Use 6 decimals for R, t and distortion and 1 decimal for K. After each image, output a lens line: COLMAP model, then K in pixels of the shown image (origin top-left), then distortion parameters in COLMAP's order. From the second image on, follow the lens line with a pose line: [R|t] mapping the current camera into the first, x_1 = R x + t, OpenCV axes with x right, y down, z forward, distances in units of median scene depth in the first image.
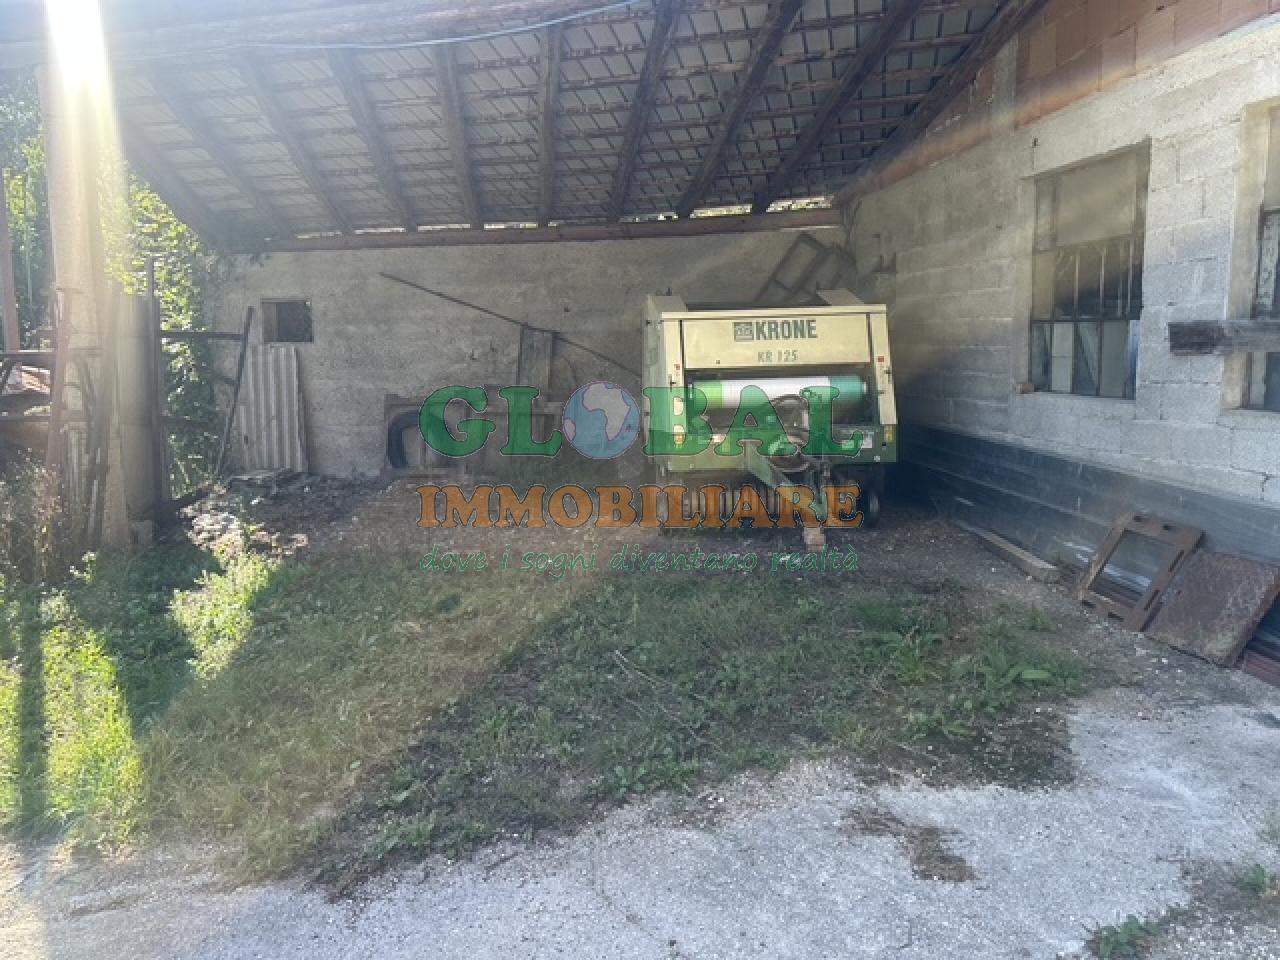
lens RADIAL K [[931.5, 0, 611.0], [0, 931.5, 466.6], [0, 0, 1]] dist [0.109463, -0.116024]
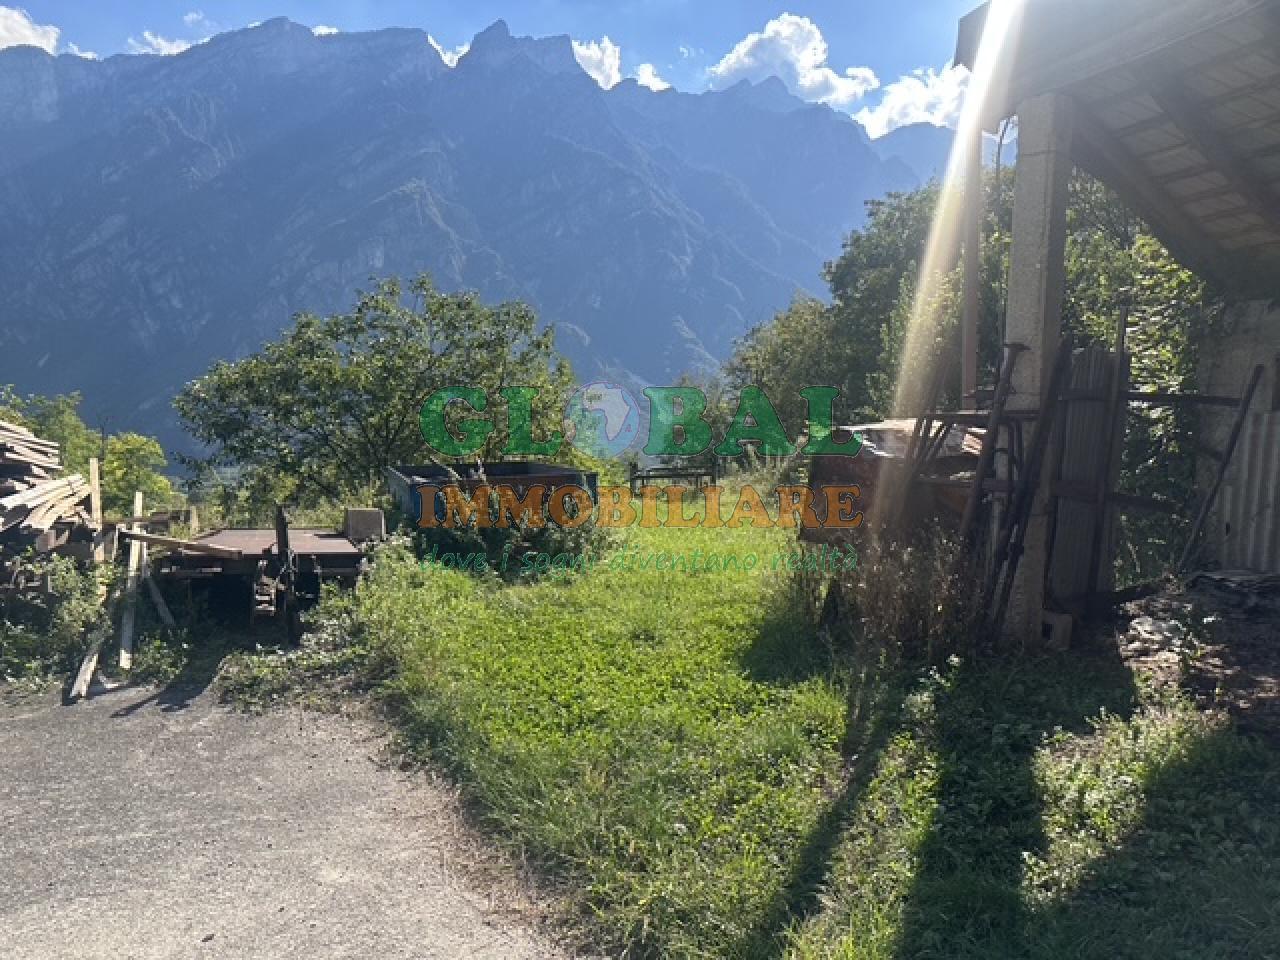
lens RADIAL K [[874.7, 0, 640.0], [0, 874.7, 480.0], [0, 0, 1]] dist [-0.006194, -0.006067]
pose [[0.537359, 0.099365, -0.837479, -0.043332], [-0.136566, 0.990181, 0.029857, -0.026595], [0.832223, 0.098327, 0.545653, 0.198936]]
